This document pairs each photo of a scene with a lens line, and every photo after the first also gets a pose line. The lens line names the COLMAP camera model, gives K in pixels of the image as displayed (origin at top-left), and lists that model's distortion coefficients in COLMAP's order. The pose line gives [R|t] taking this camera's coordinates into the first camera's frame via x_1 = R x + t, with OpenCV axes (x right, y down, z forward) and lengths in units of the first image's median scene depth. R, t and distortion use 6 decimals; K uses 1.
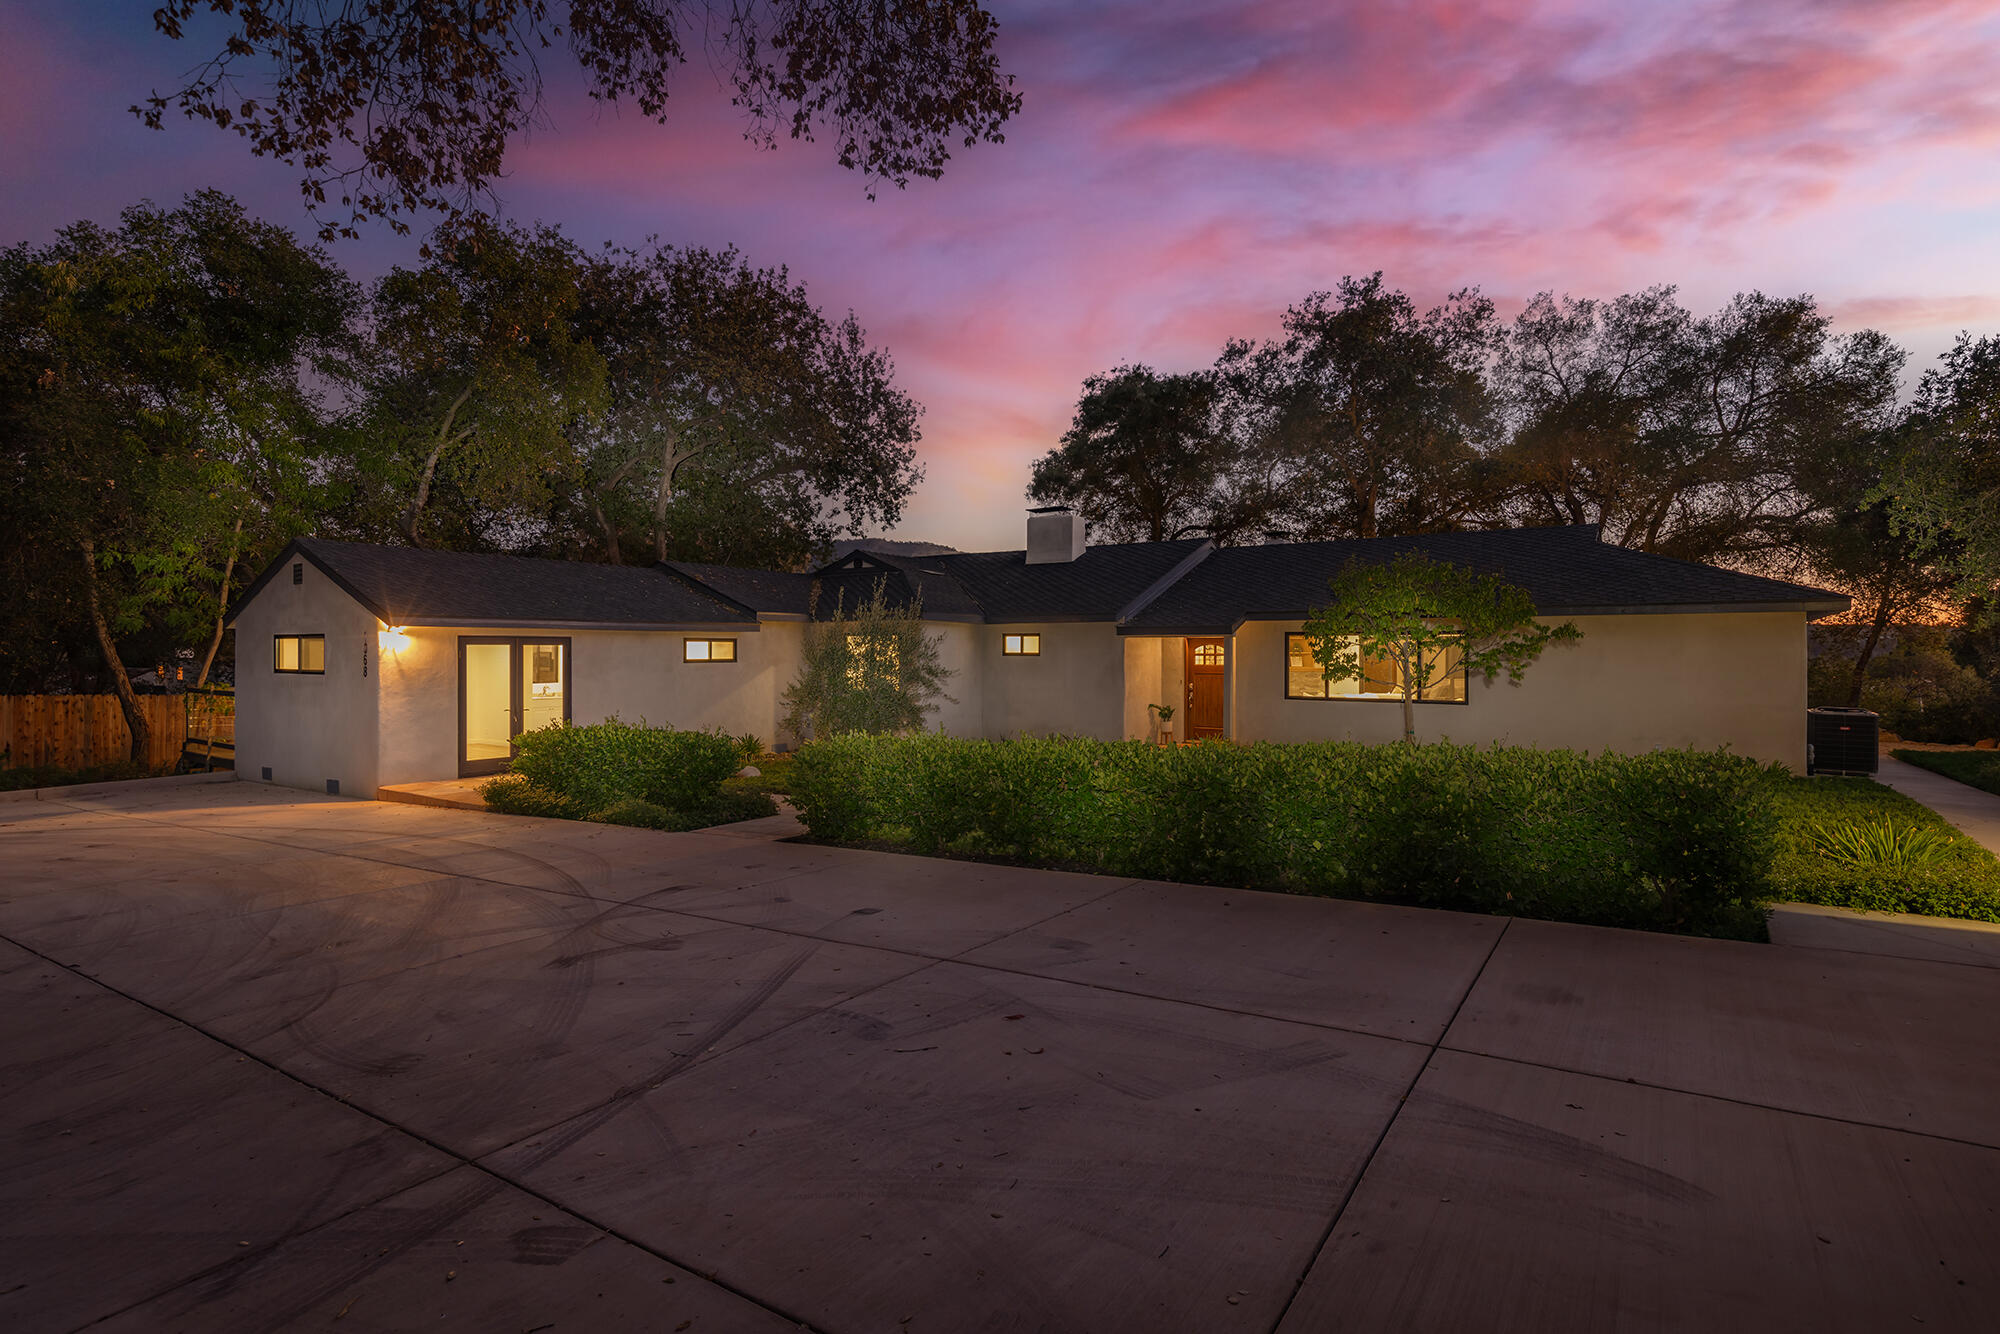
lens RADIAL K [[1031.9, 0, 1000.0], [0, 1031.9, 667.0], [0, 0, 1]] dist [-0.003697, -0.000254]
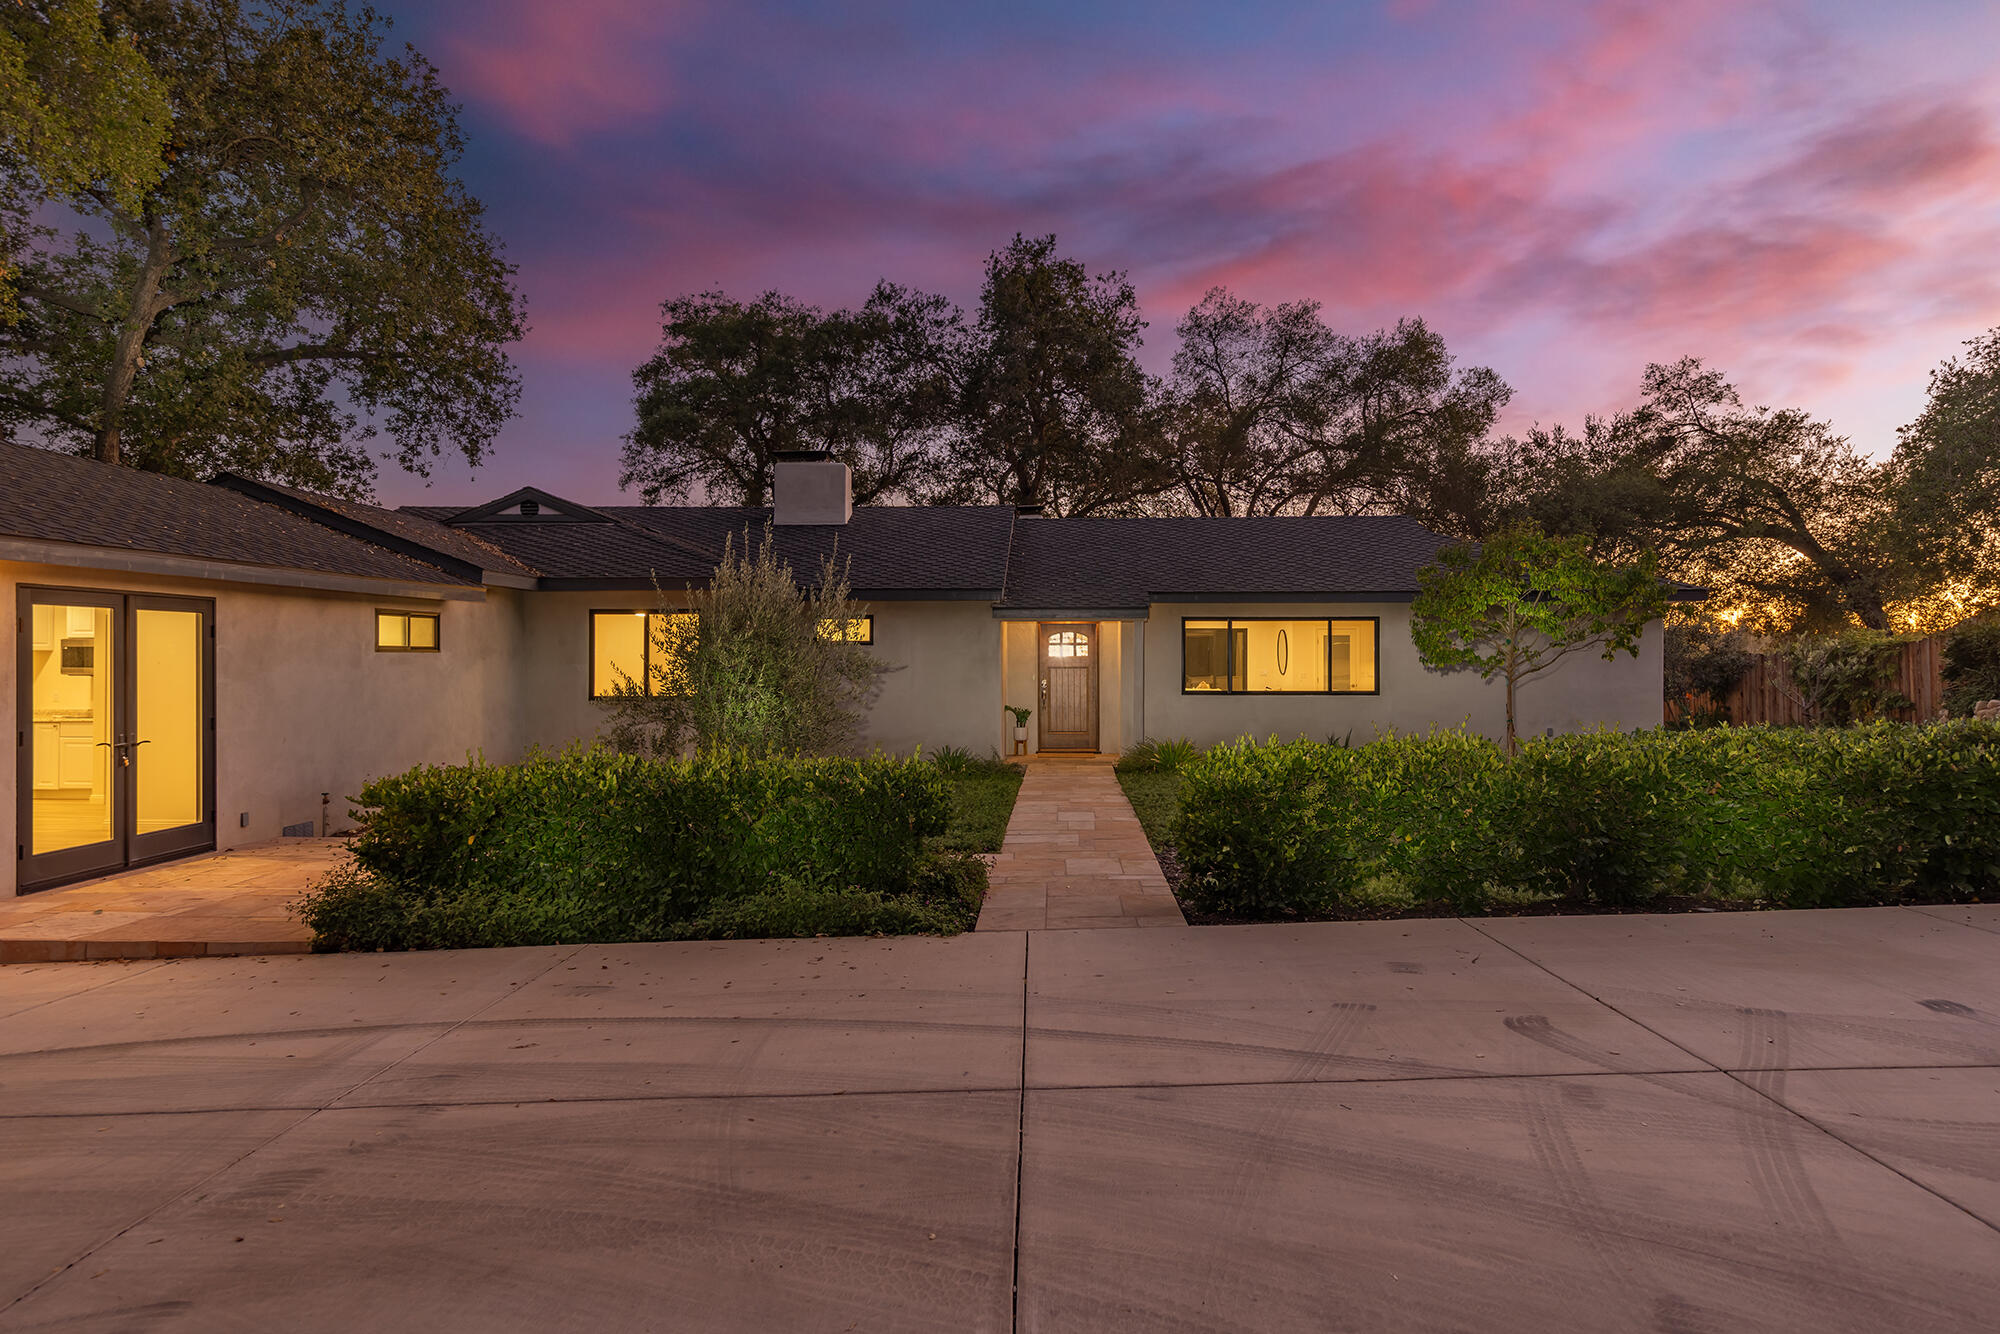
lens RADIAL K [[1142.6, 0, 1000.0], [0, 1142.6, 667.0], [0, 0, 1]] dist [0.002880, 0.000702]
pose [[0.832364, -0.004949, 0.554208, -0.306738], [0.010089, 0.999930, -0.006224, 0.010156], [-0.554138, 0.010772, 0.832355, 0.231464]]
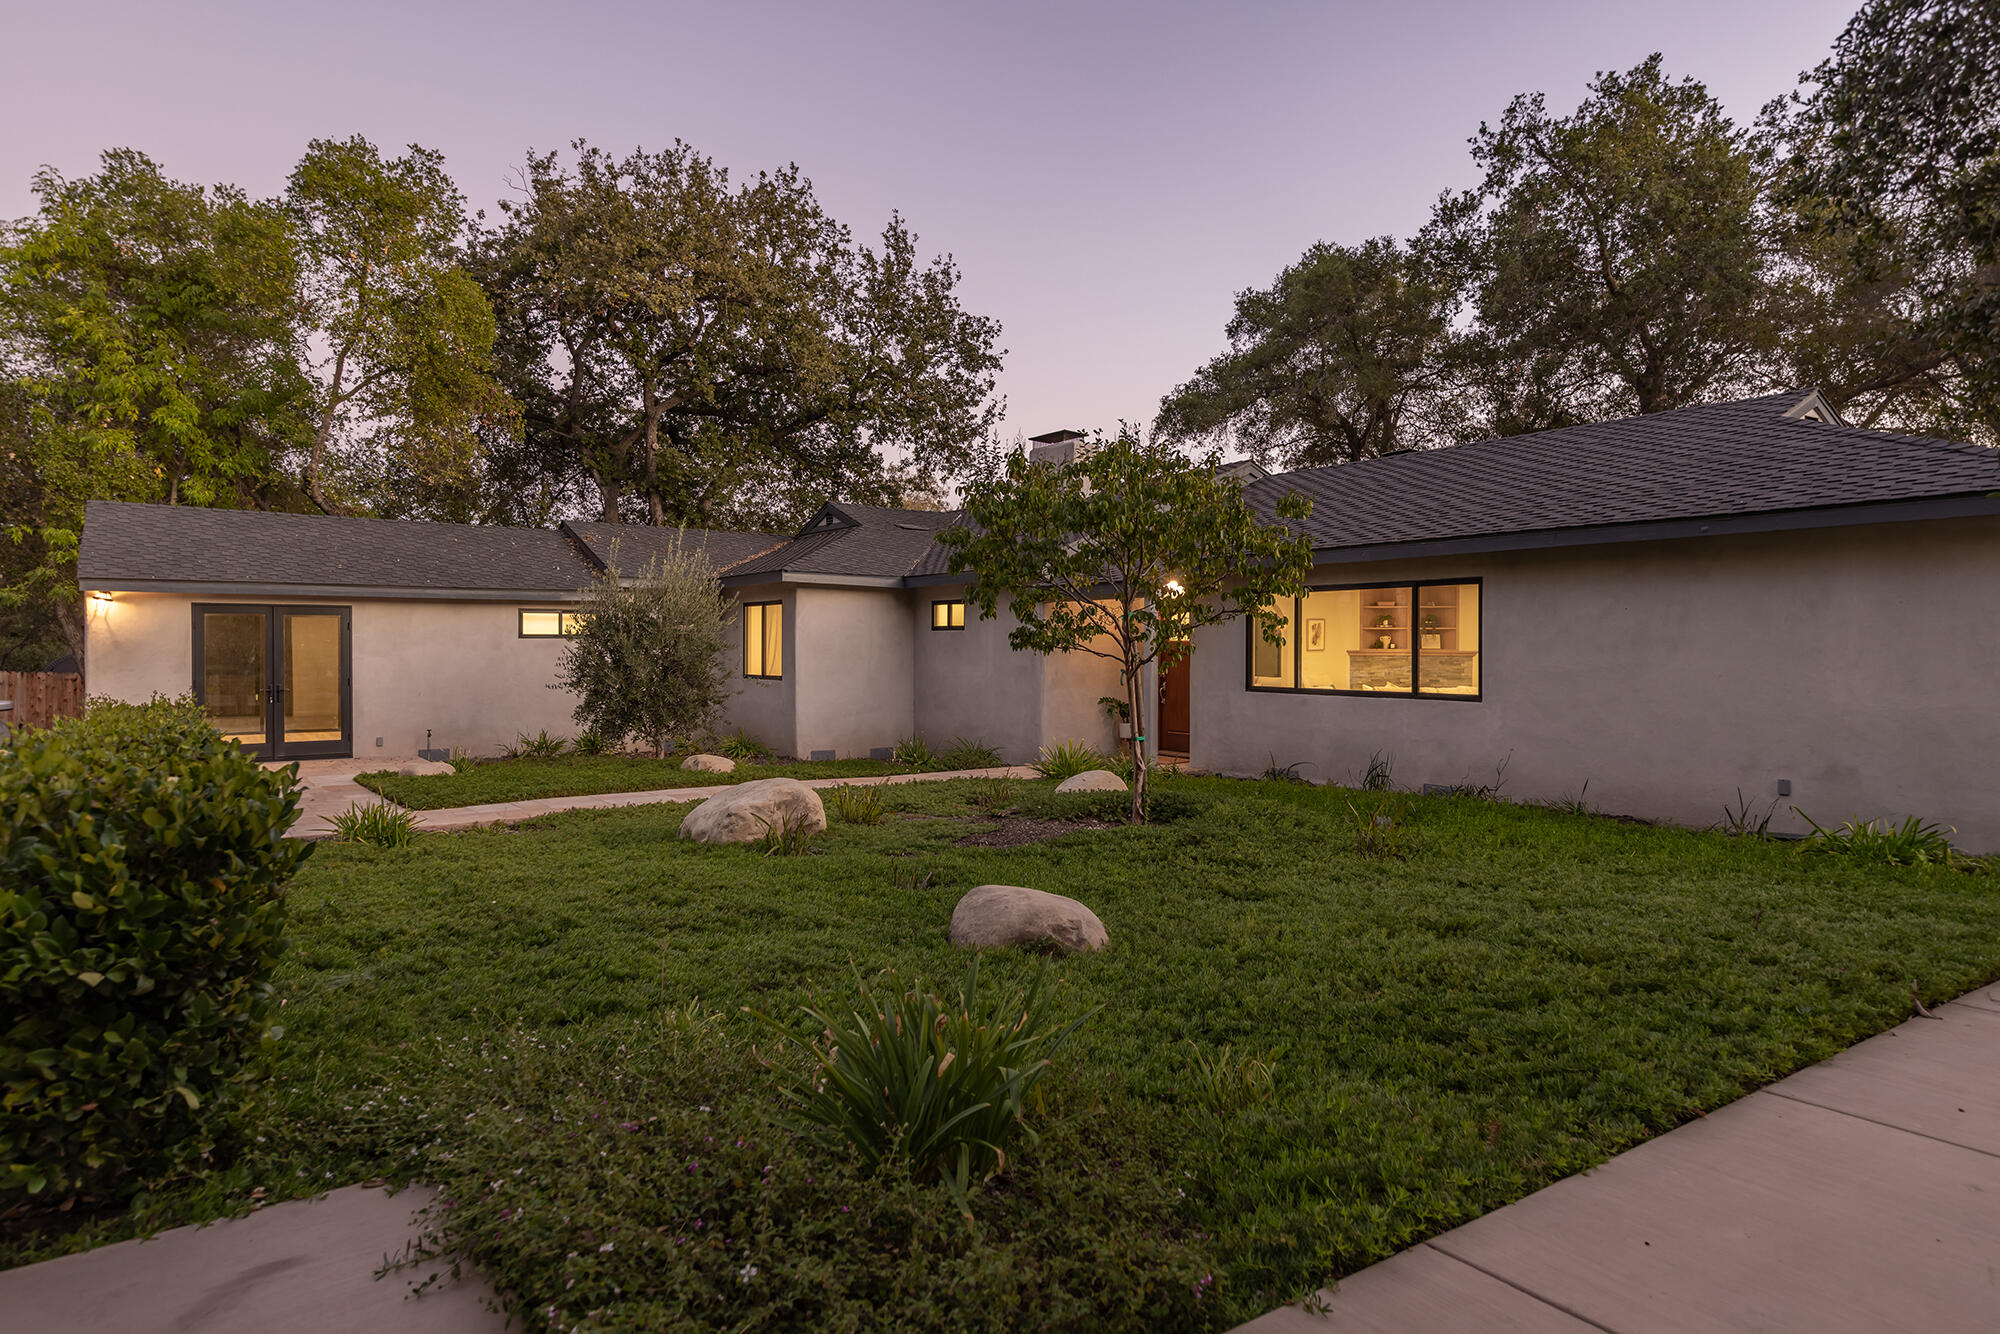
lens RADIAL K [[1178.6, 0, 1000.0], [0, 1178.6, 667.0], [0, 0, 1]] dist [0.001119, -0.000954]
pose [[0.938138, 0.006324, -0.346203, 0.317252], [-0.006094, 0.999980, 0.001753, 0.012527], [0.346207, 0.000465, 0.938158, 0.196587]]
